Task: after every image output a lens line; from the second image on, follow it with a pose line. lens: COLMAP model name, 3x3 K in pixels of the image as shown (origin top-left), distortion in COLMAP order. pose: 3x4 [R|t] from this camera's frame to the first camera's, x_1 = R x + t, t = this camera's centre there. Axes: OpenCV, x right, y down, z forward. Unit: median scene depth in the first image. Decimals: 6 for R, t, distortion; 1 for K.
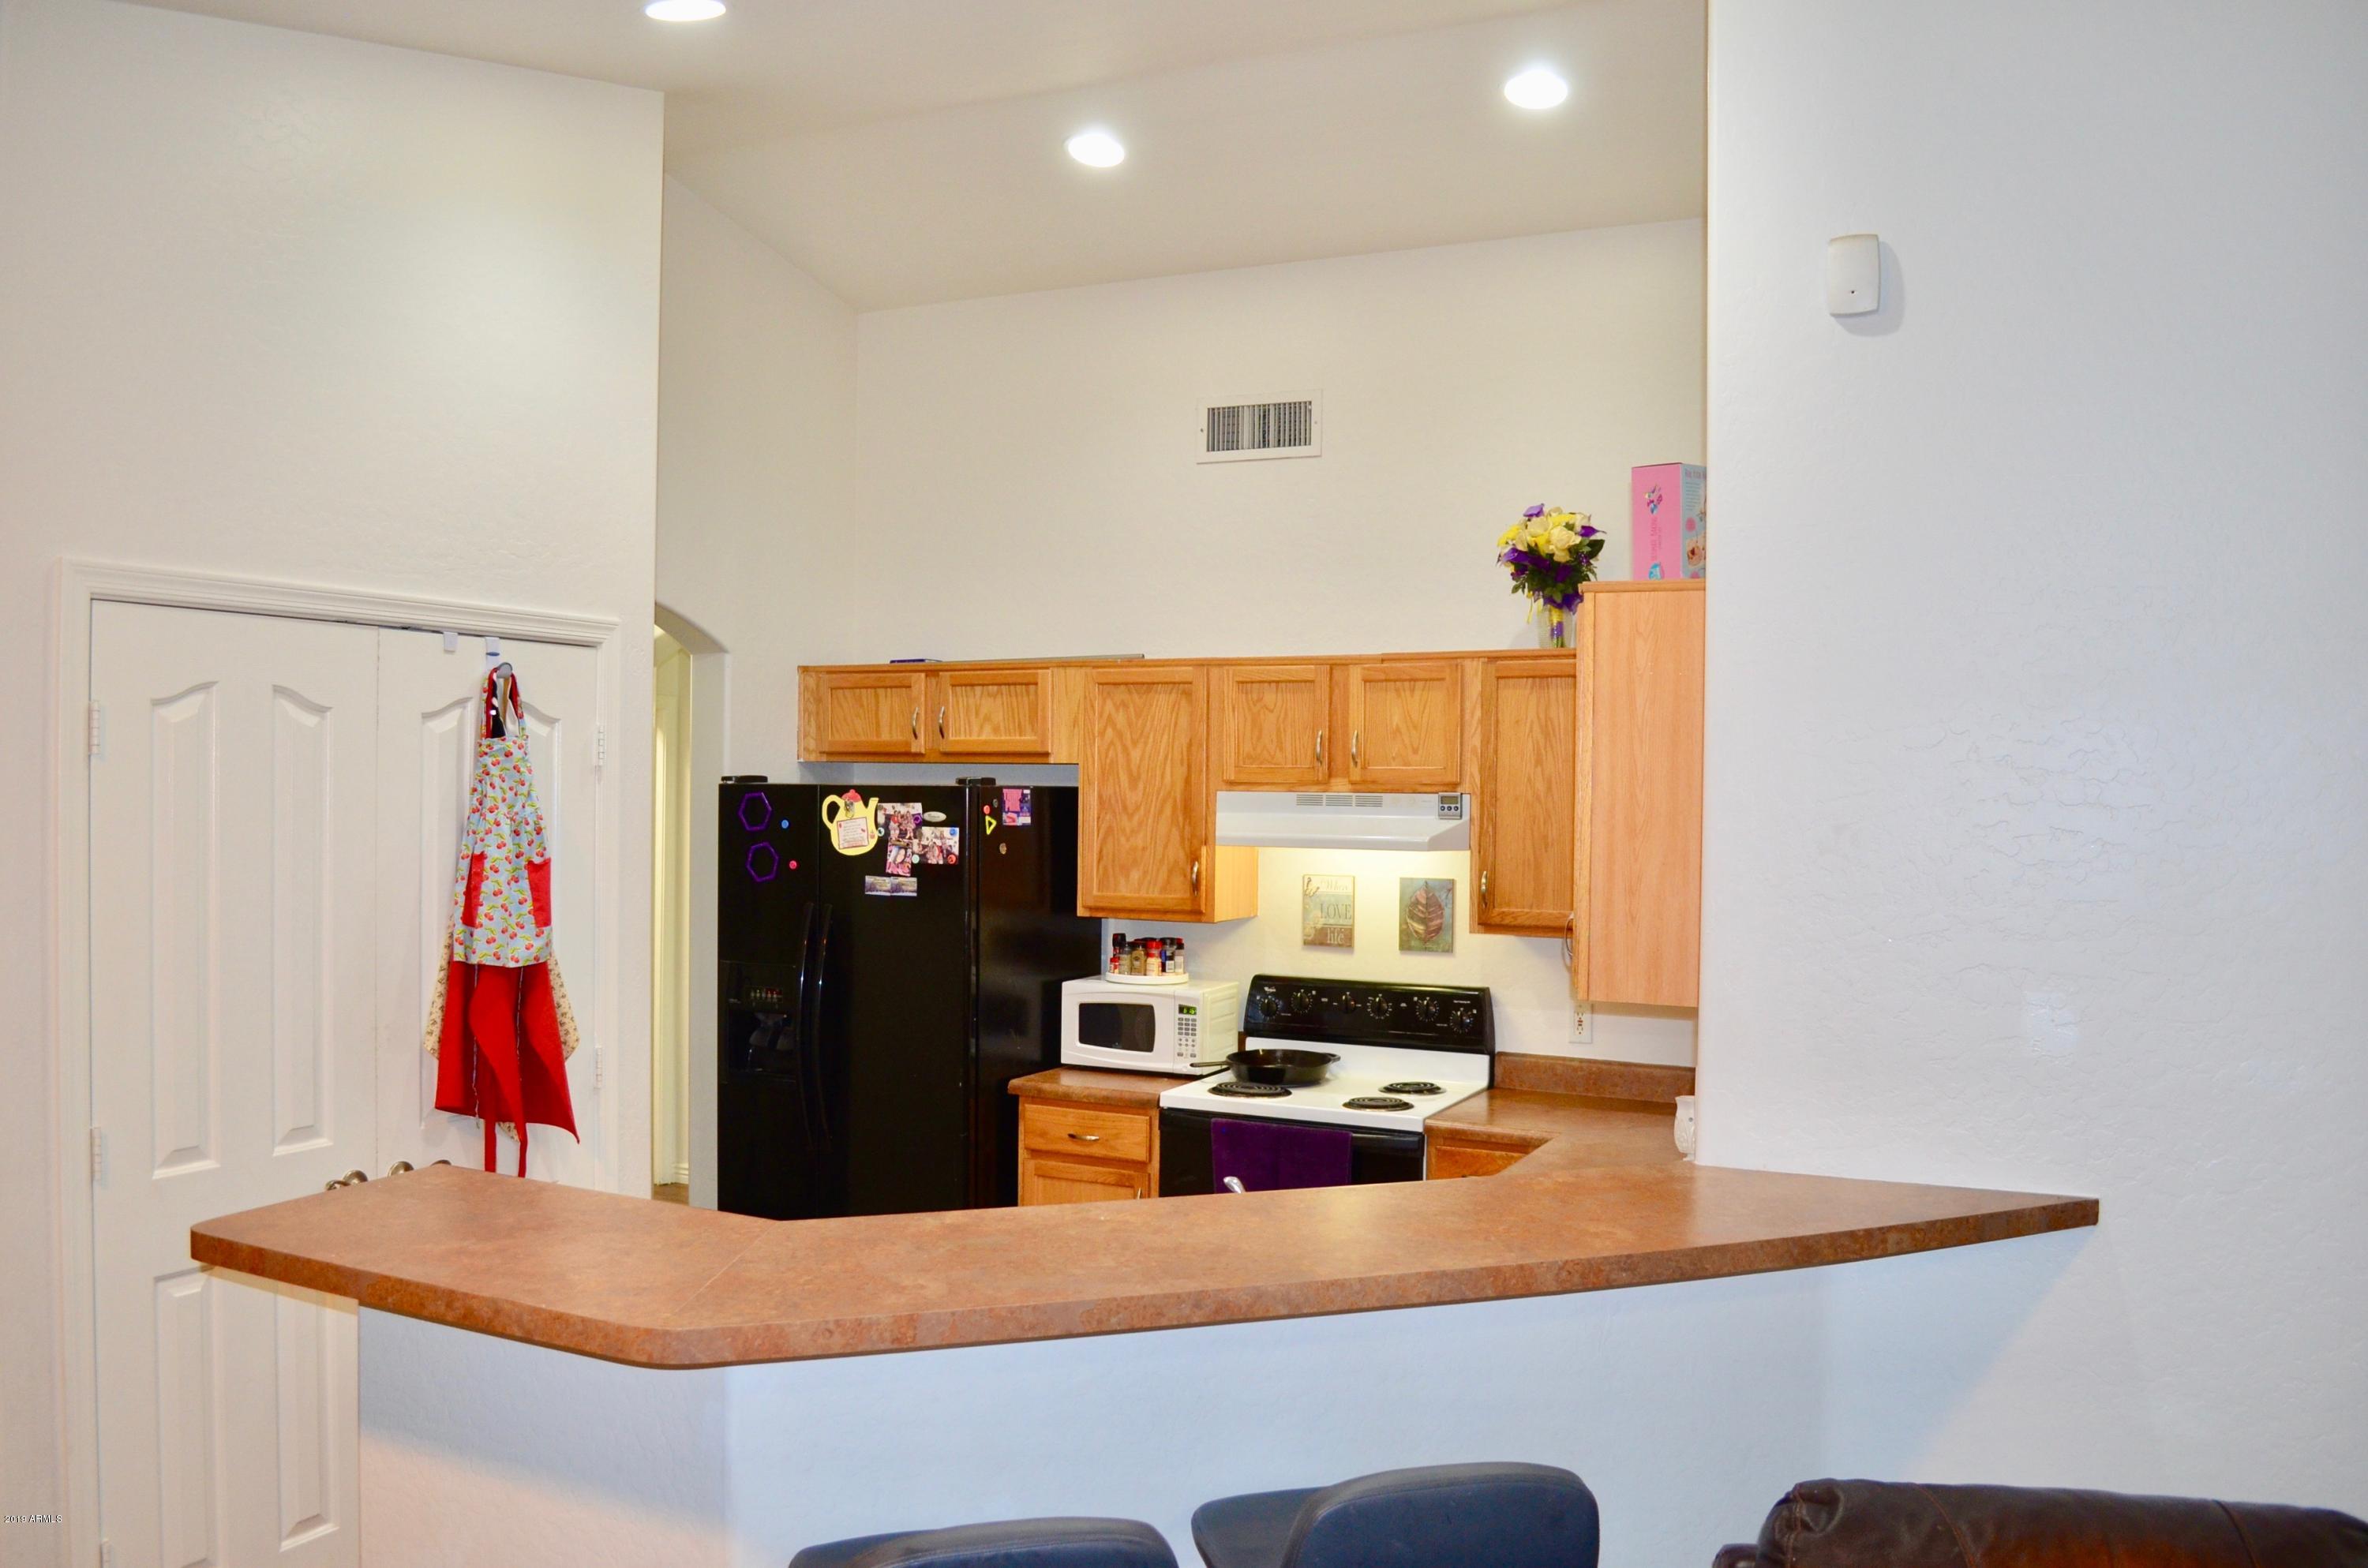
lens RADIAL K [[1852.3, 0, 1196.0], [0, 1852.3, 799.1], [0, 0, 1]] dist [-0.079088, 0.000672]
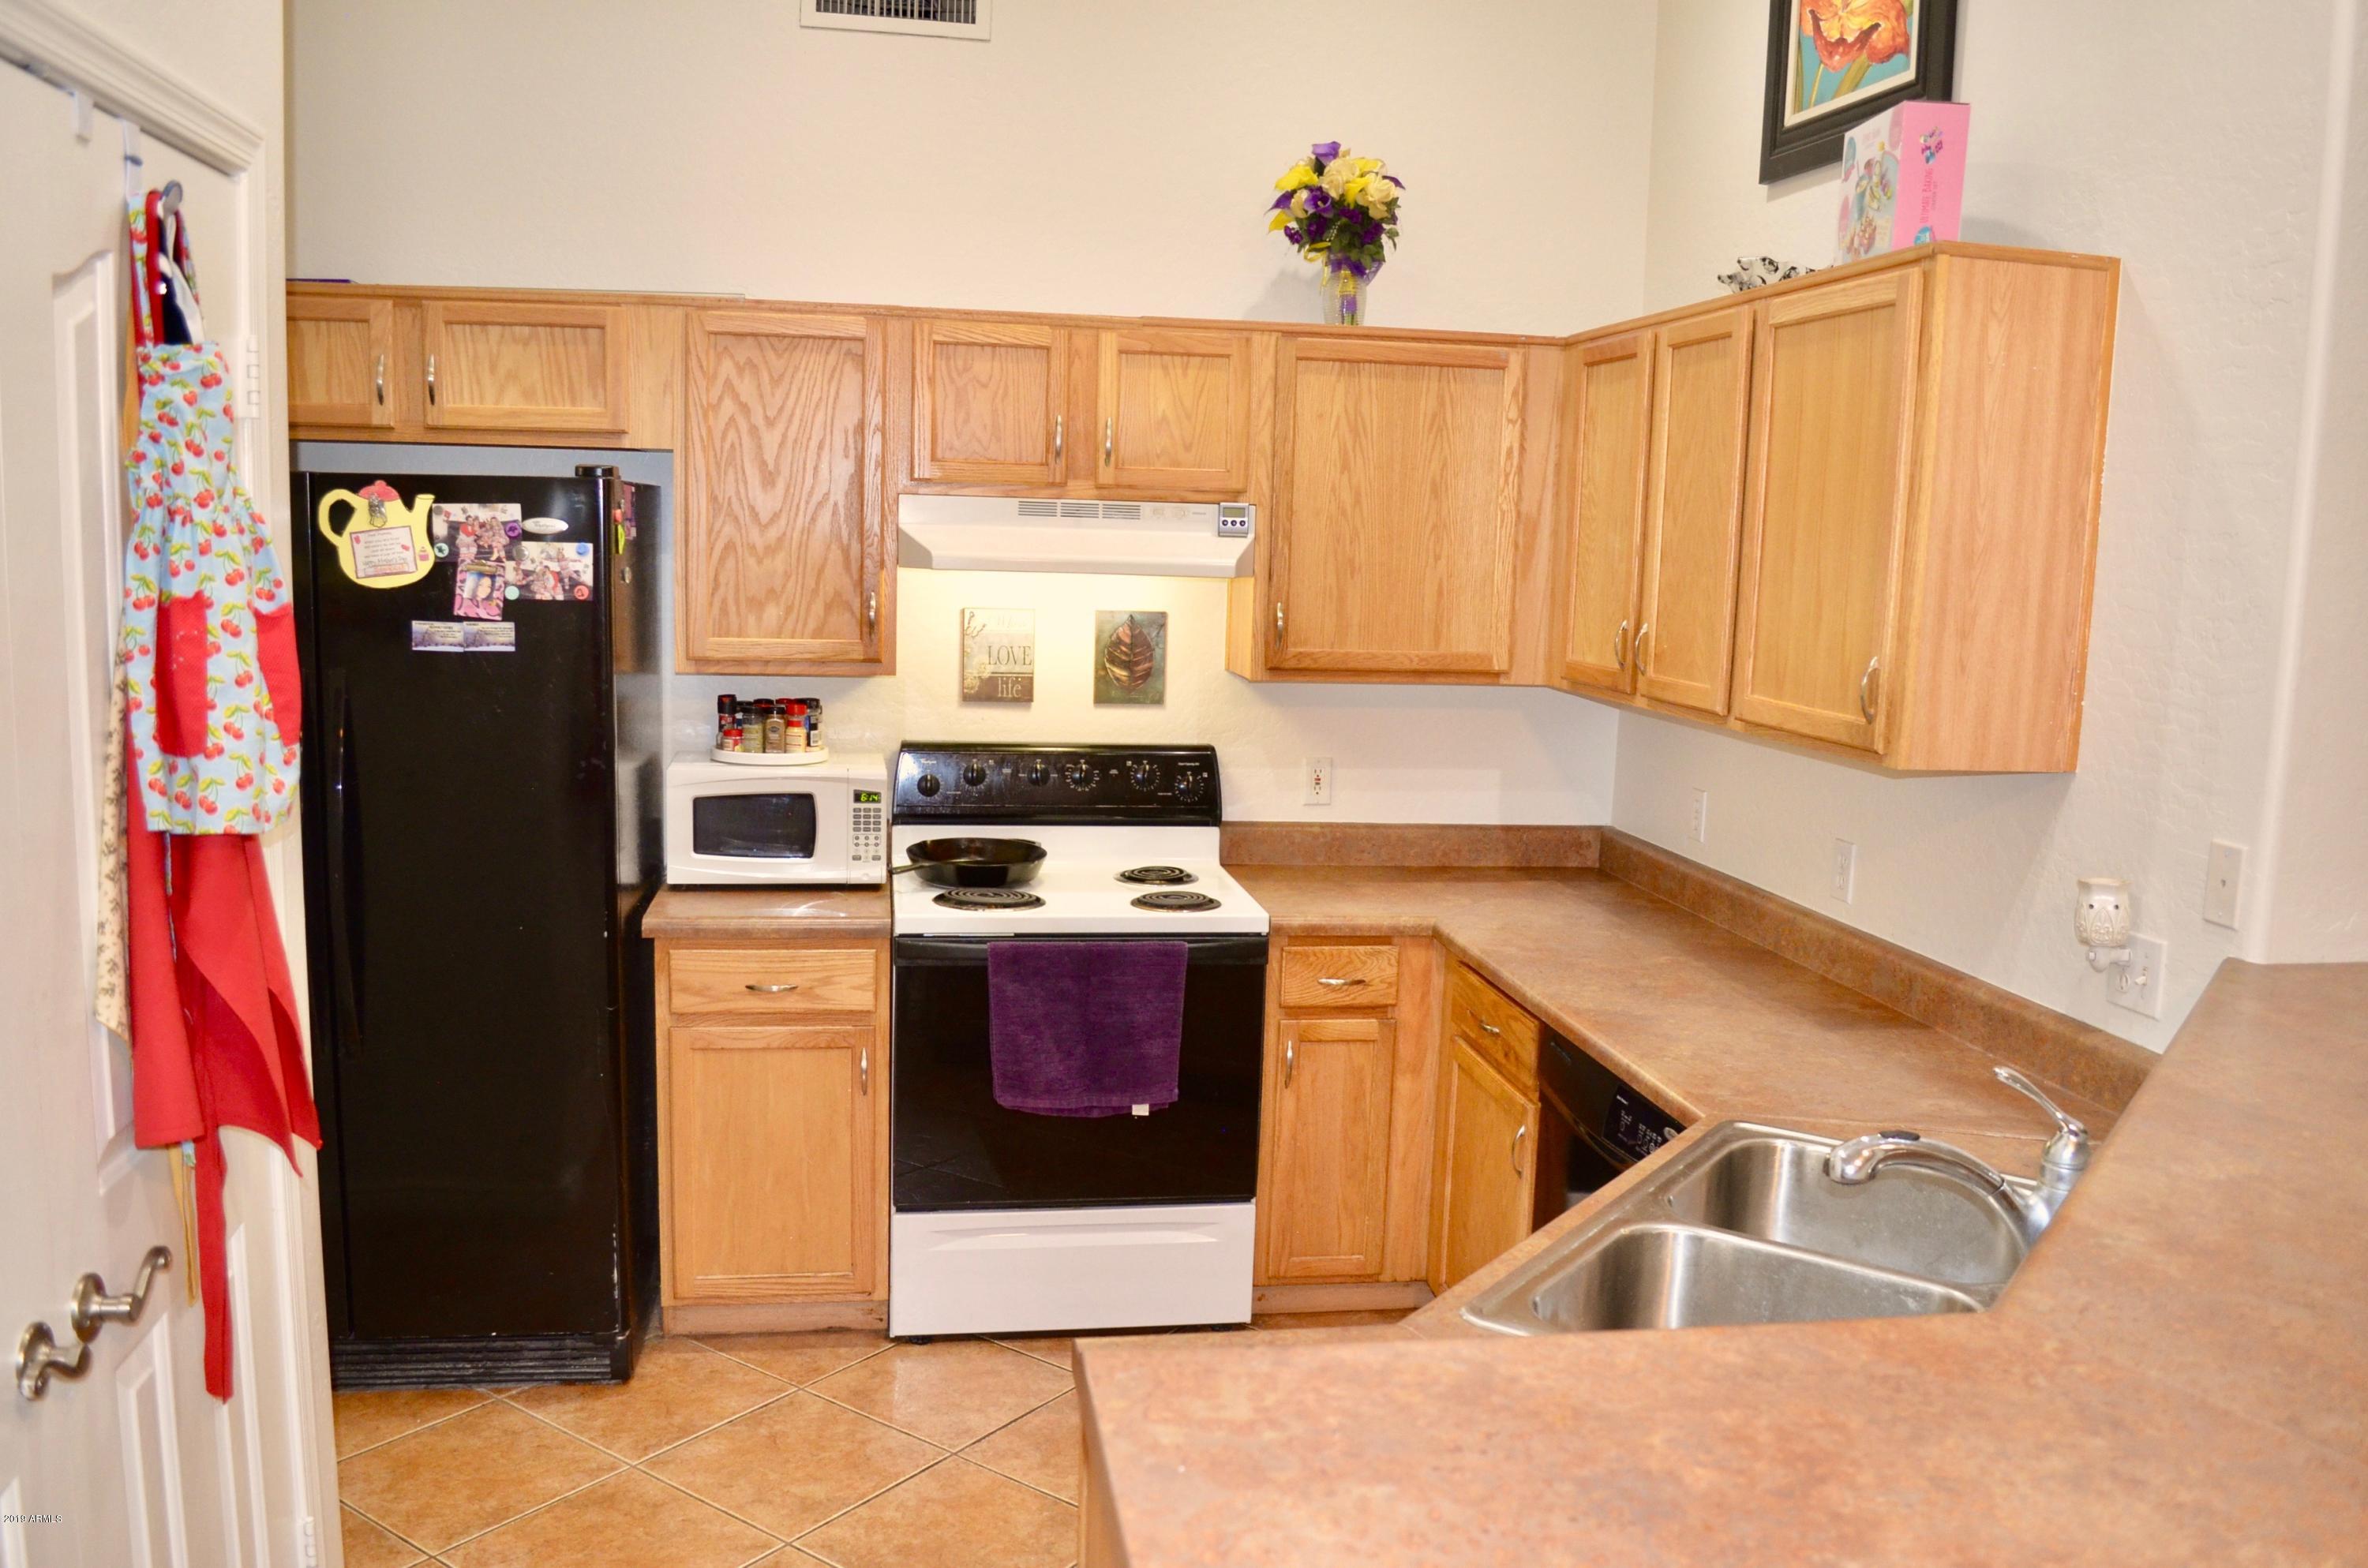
lens RADIAL K [[1852.3, 0, 1196.0], [0, 1852.3, 799.1], [0, 0, 1]] dist [-0.079088, 0.000672]
pose [[0.812708, -0.070298, 0.578416, -0.329600], [-0.017596, 0.989282, 0.144956, 0.007272], [-0.582406, -0.127984, 0.802760, 0.349914]]
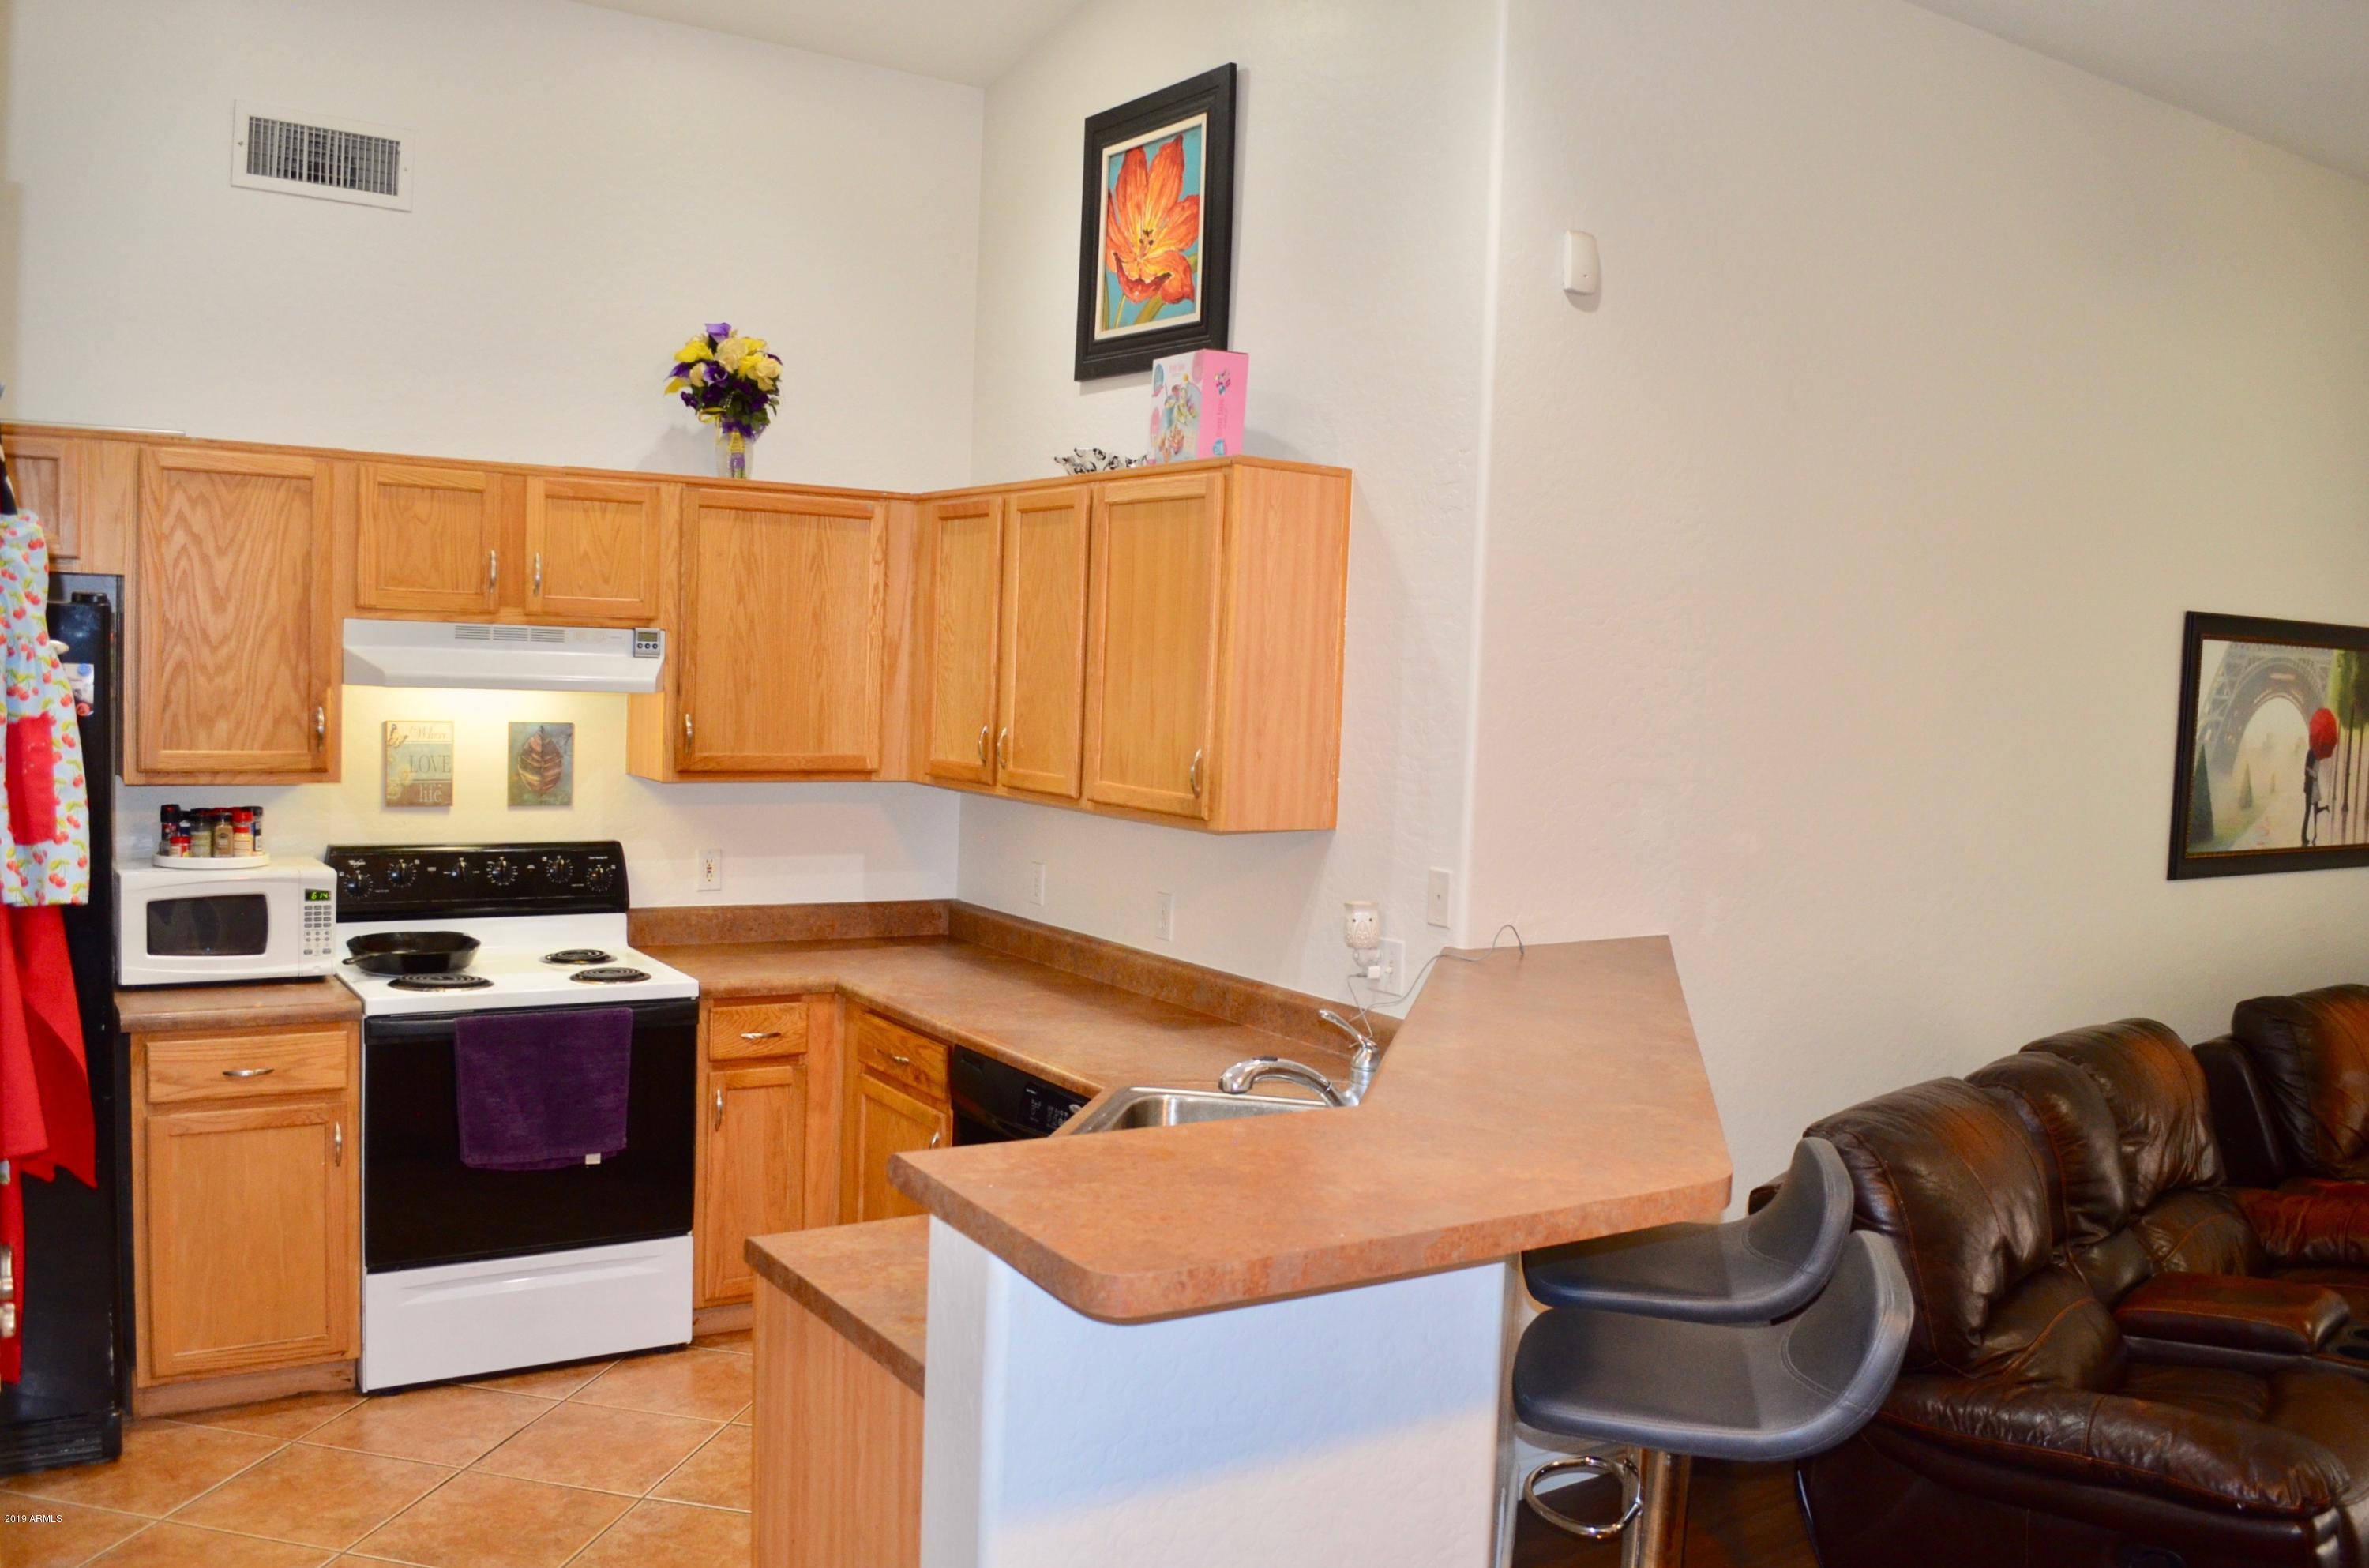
lens RADIAL K [[1921.5, 0, 1192.4], [0, 1921.5, 793.4], [0, 0, 1]] dist [-0.078764, -0.005958]
pose [[0.509385, -0.050094, 0.859080, -0.520113], [-0.027188, 0.996869, 0.074249, 0.000416], [-0.860109, -0.061178, 0.506428, 0.279503]]
